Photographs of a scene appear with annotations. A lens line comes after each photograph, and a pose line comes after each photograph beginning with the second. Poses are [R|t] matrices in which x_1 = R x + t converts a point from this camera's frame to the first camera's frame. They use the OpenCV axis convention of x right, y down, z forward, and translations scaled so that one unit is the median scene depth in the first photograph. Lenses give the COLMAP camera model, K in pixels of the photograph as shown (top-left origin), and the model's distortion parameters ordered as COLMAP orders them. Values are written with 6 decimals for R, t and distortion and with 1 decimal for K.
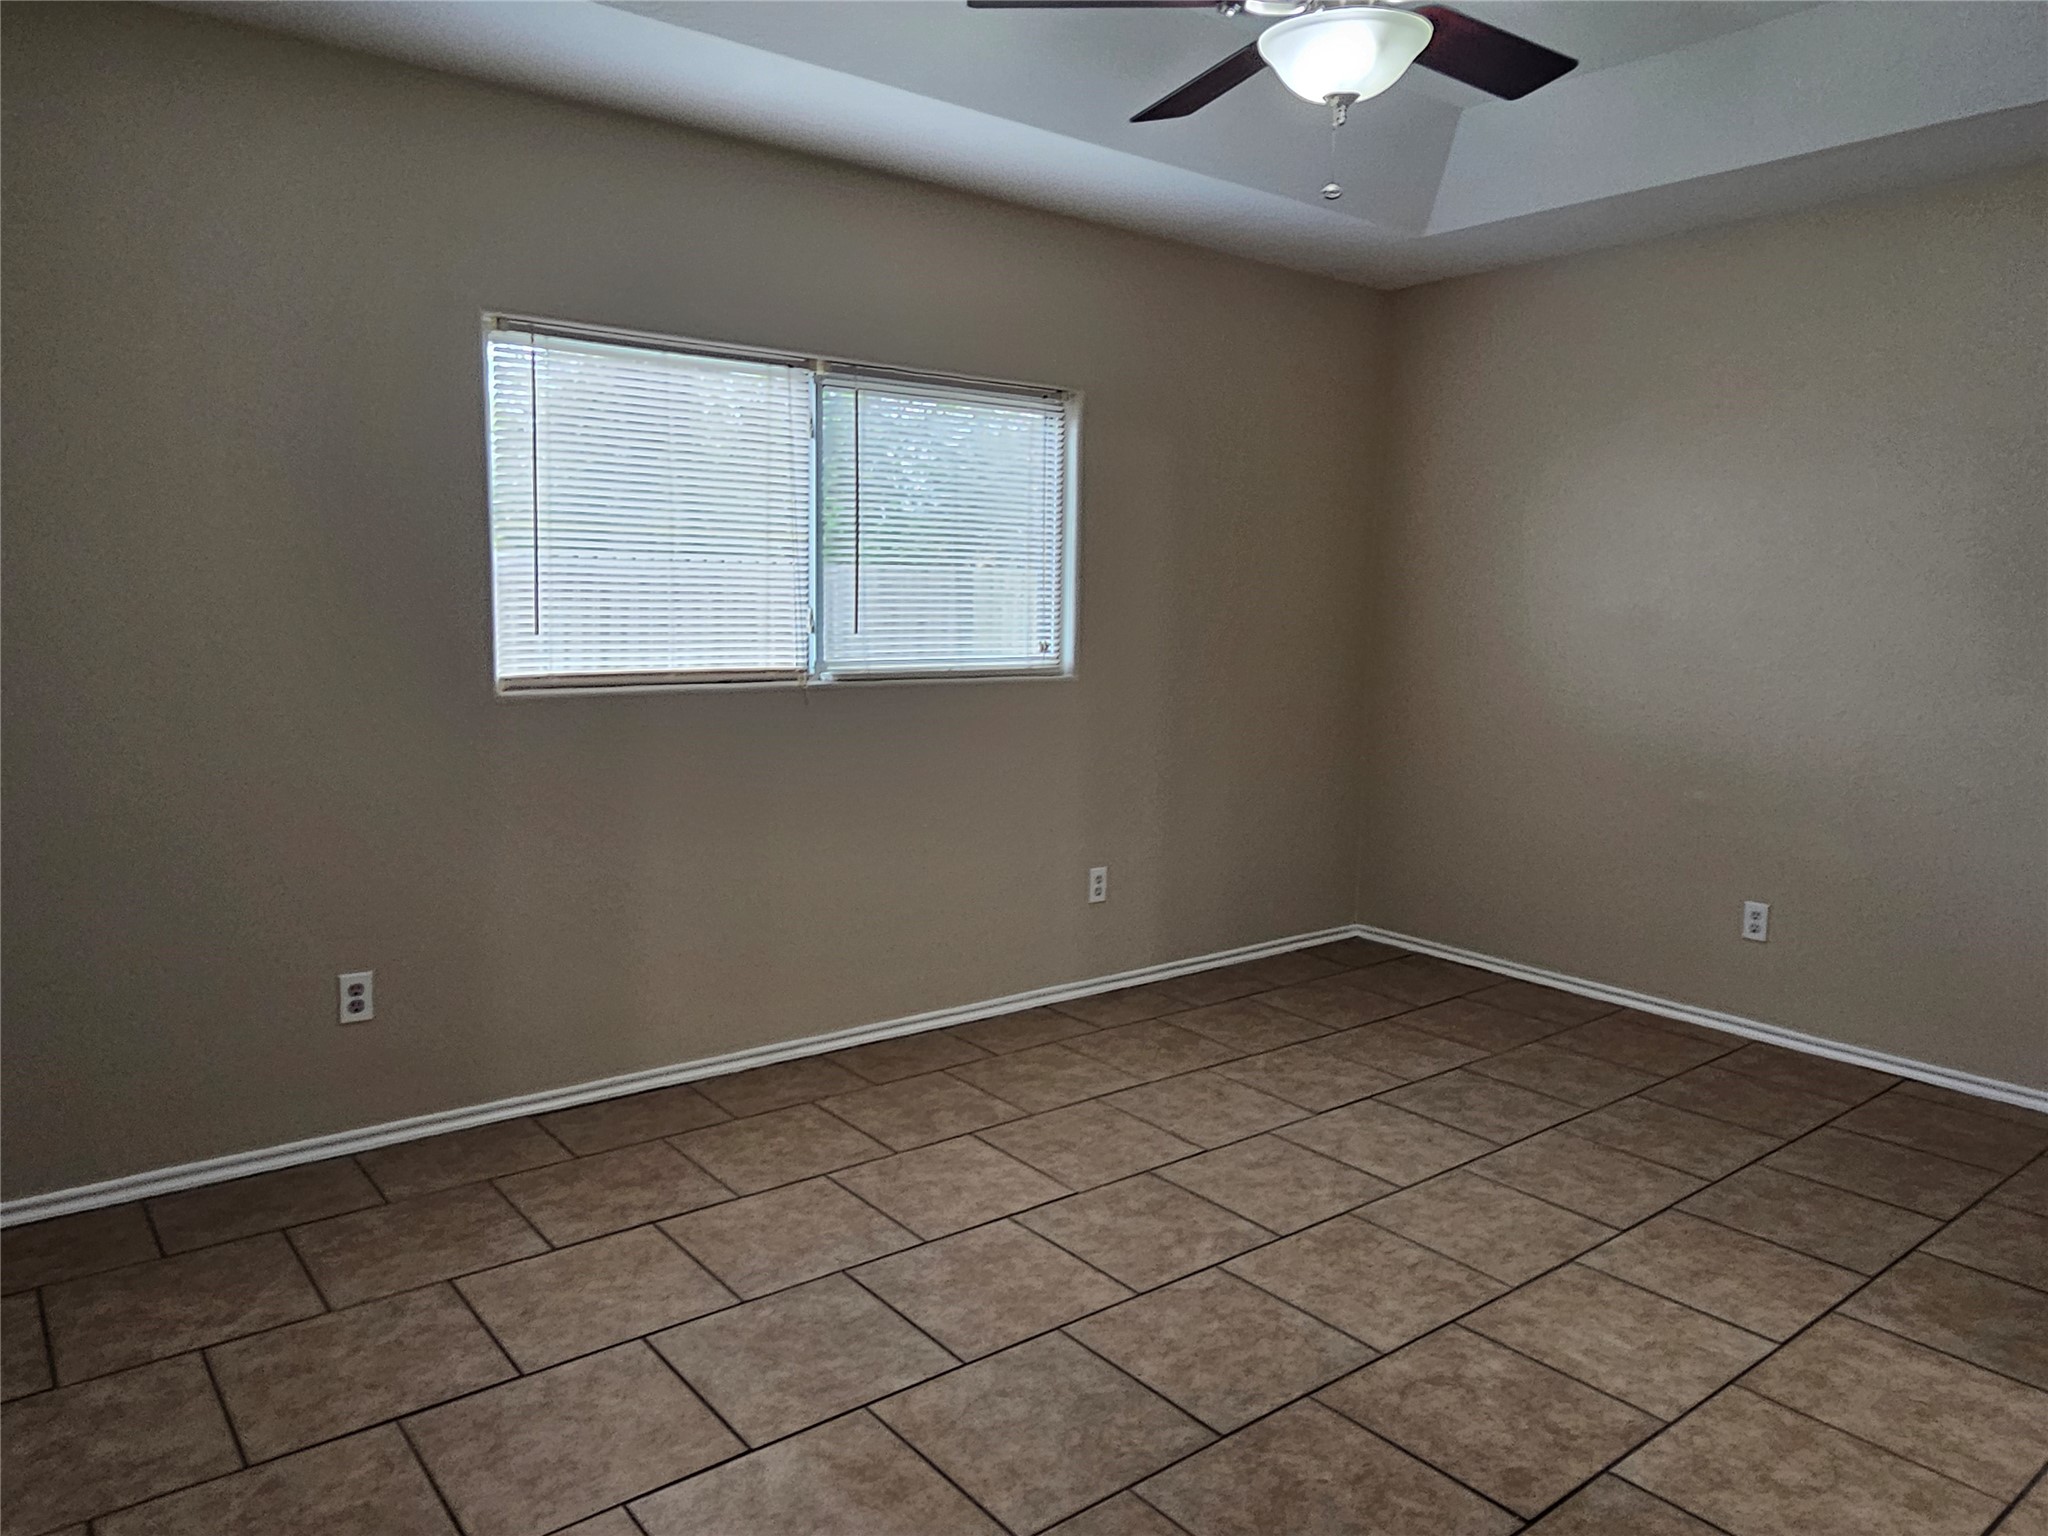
lens RADIAL K [[1383.6, 0, 1015.3], [0, 1383.6, 762.3], [0, 0, 1]] dist [0.001405, -0.002412]
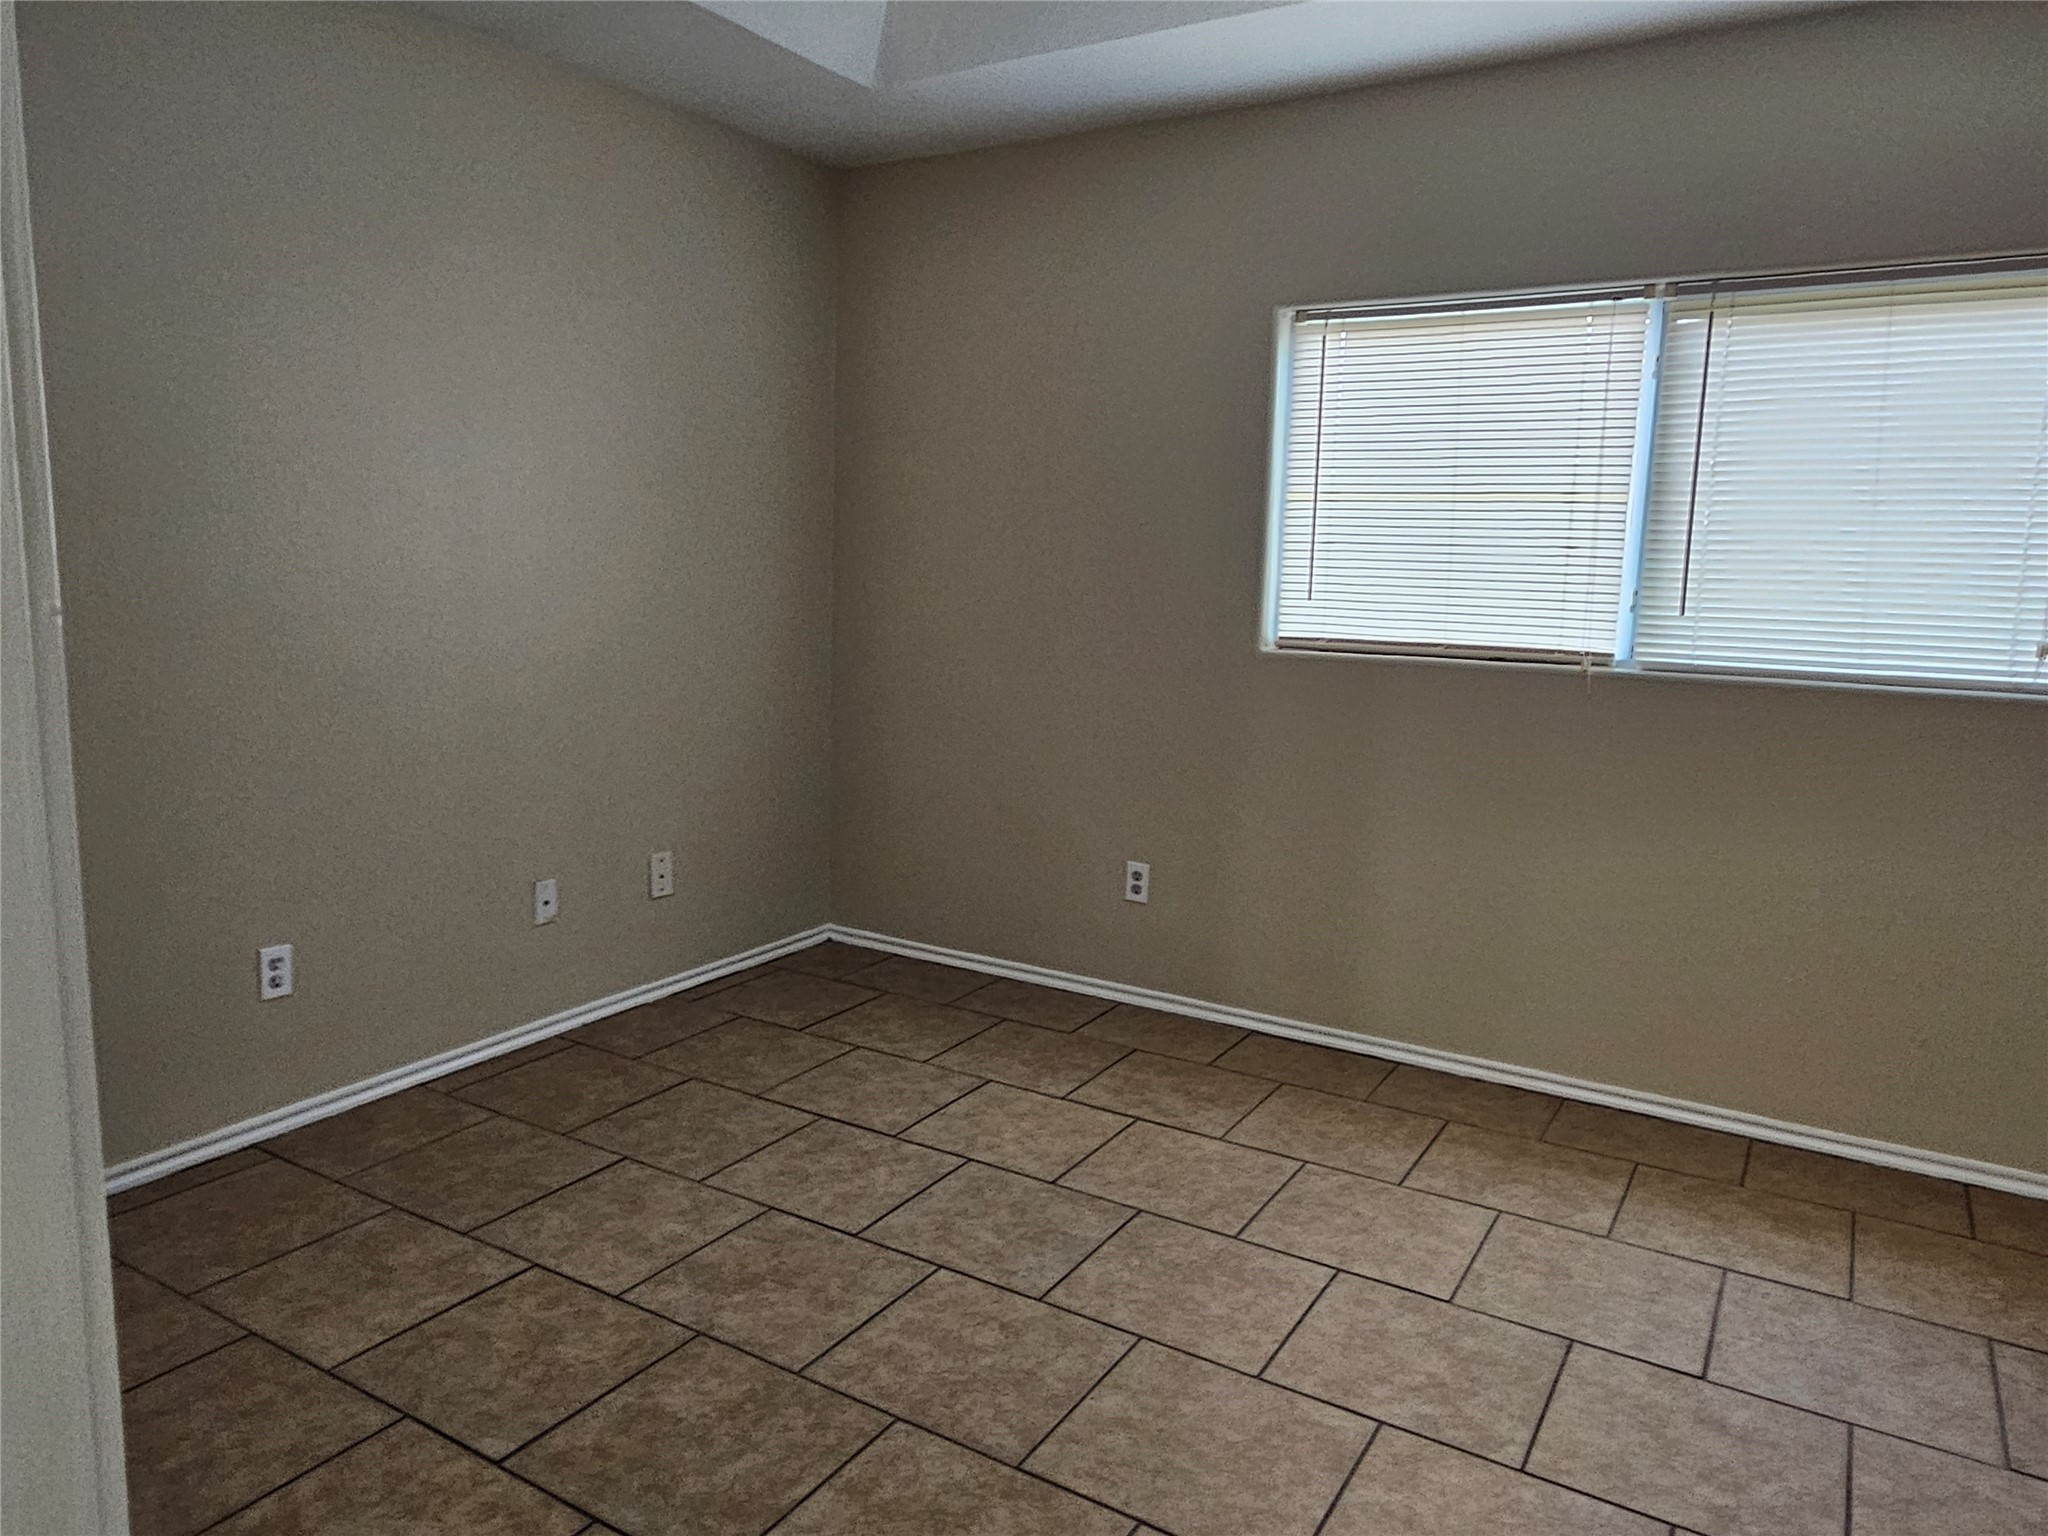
lens RADIAL K [[1393.4, 0, 1010.3], [0, 1393.4, 765.3], [0, 0, 1]] dist [0.002111, -0.002415]
pose [[0.343558, 0.132340, -0.929760, 0.703317], [-0.131586, 0.987038, 0.091870, -0.038898], [0.929867, 0.090781, 0.356519, 0.469453]]
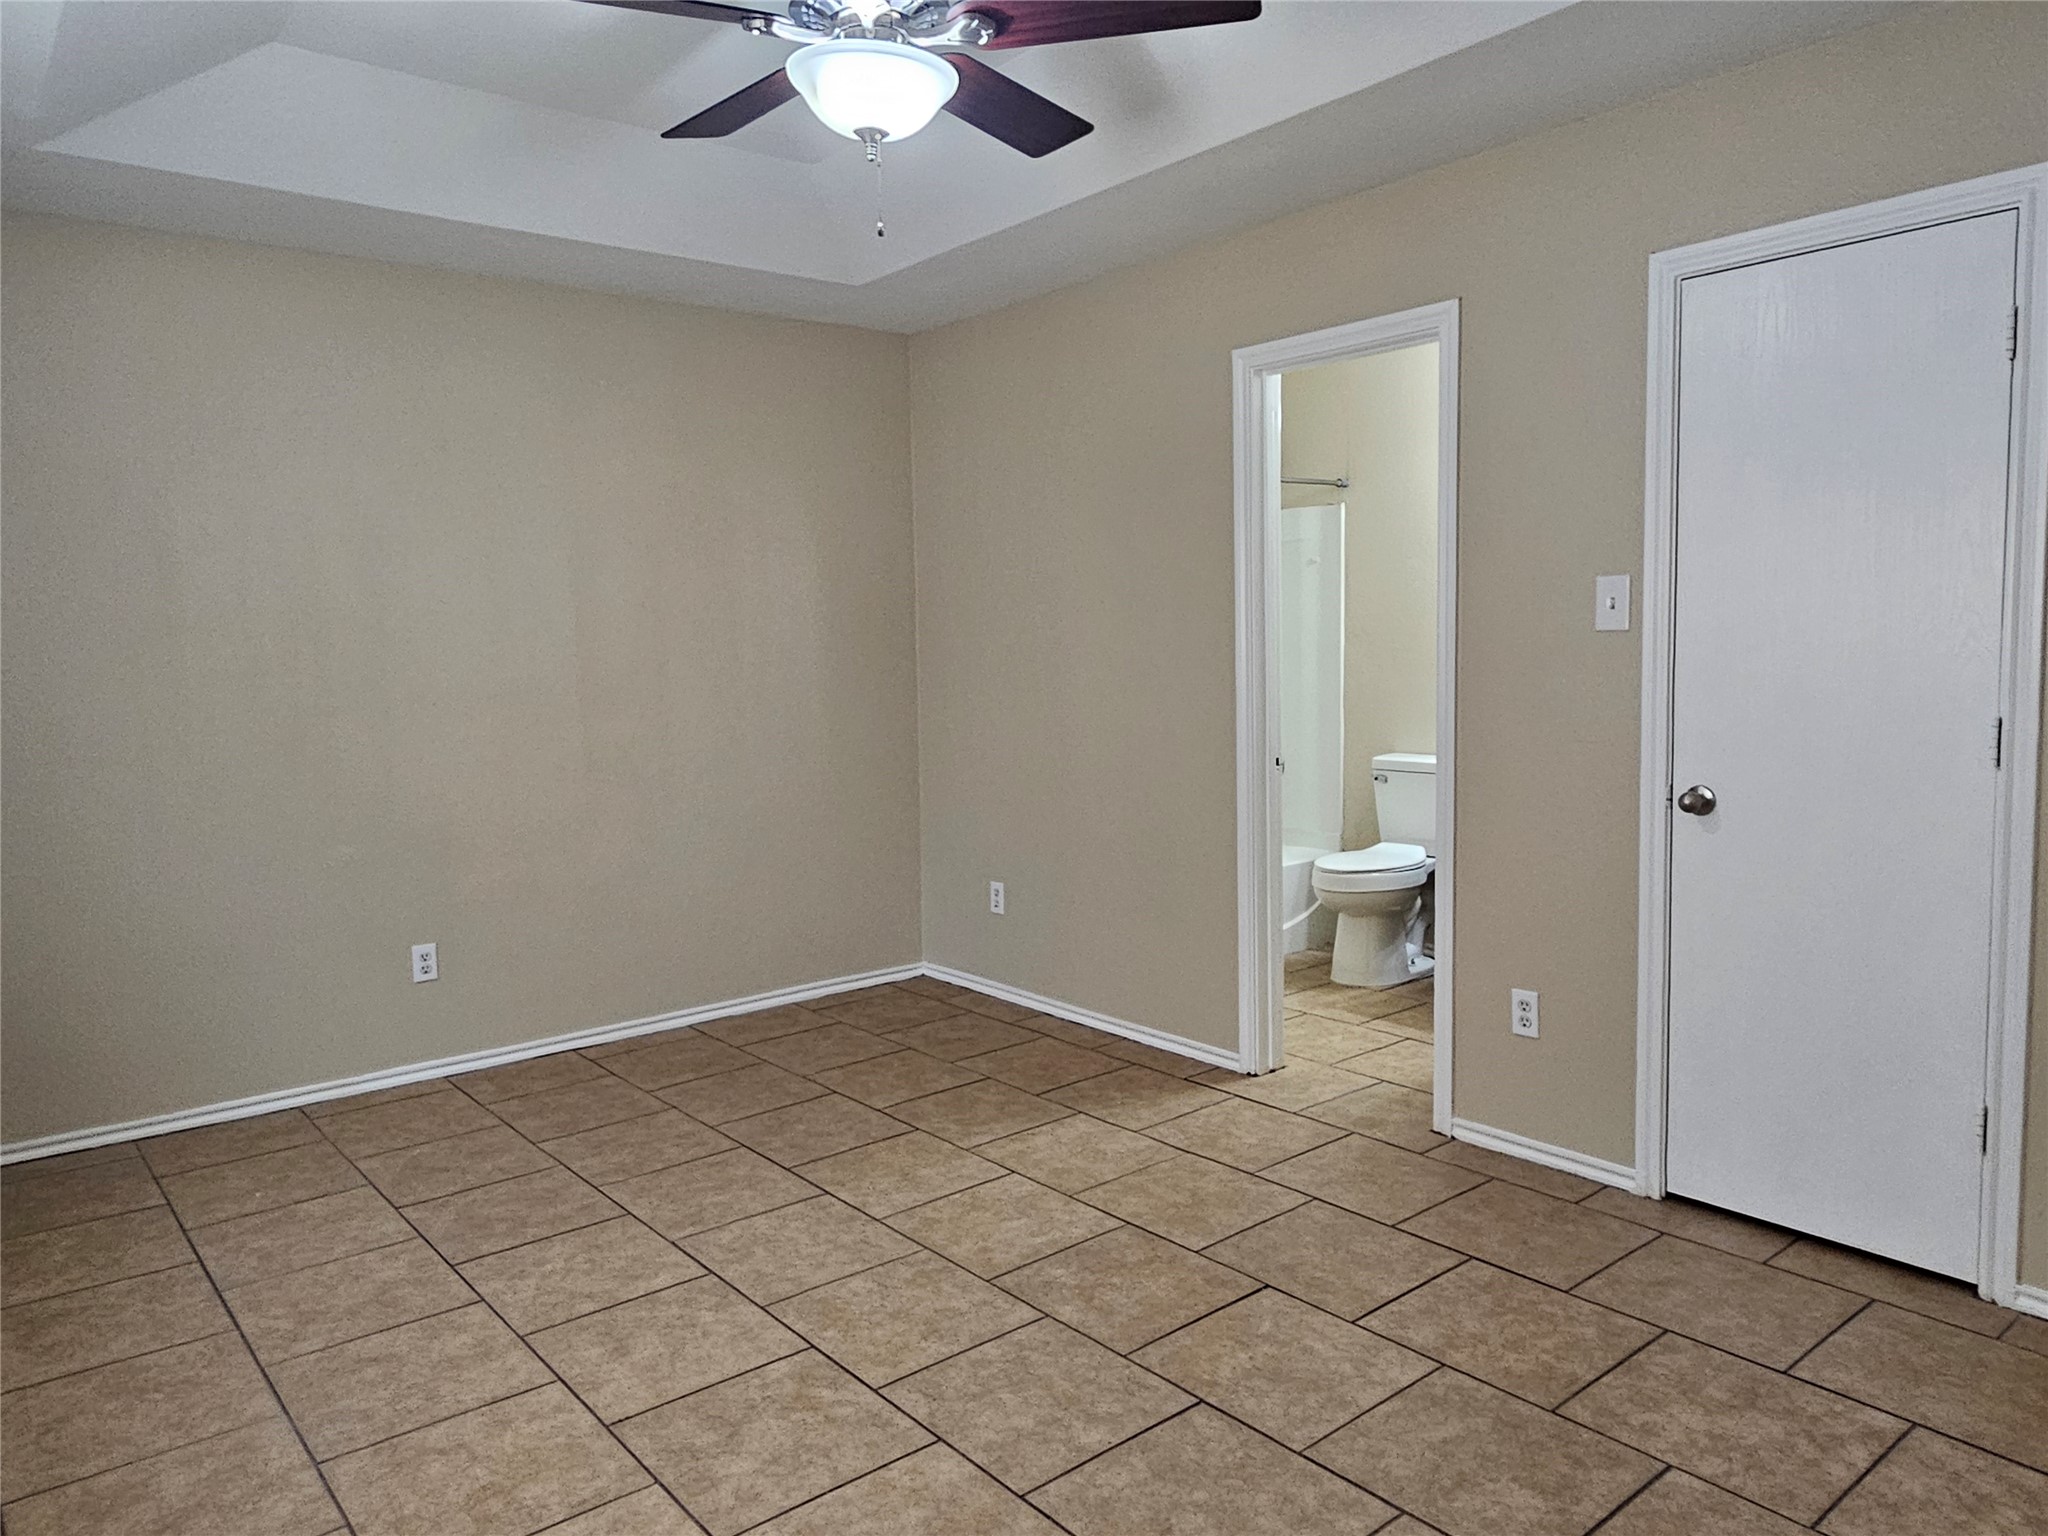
lens RADIAL K [[1393.4, 0, 1010.3], [0, 1393.4, 765.3], [0, 0, 1]] dist [0.002111, -0.002415]
pose [[-0.013147, -0.110359, 0.993805, -0.661288], [0.142650, 0.983518, 0.111104, -0.111075], [-0.989686, 0.143227, 0.002813, 0.804334]]
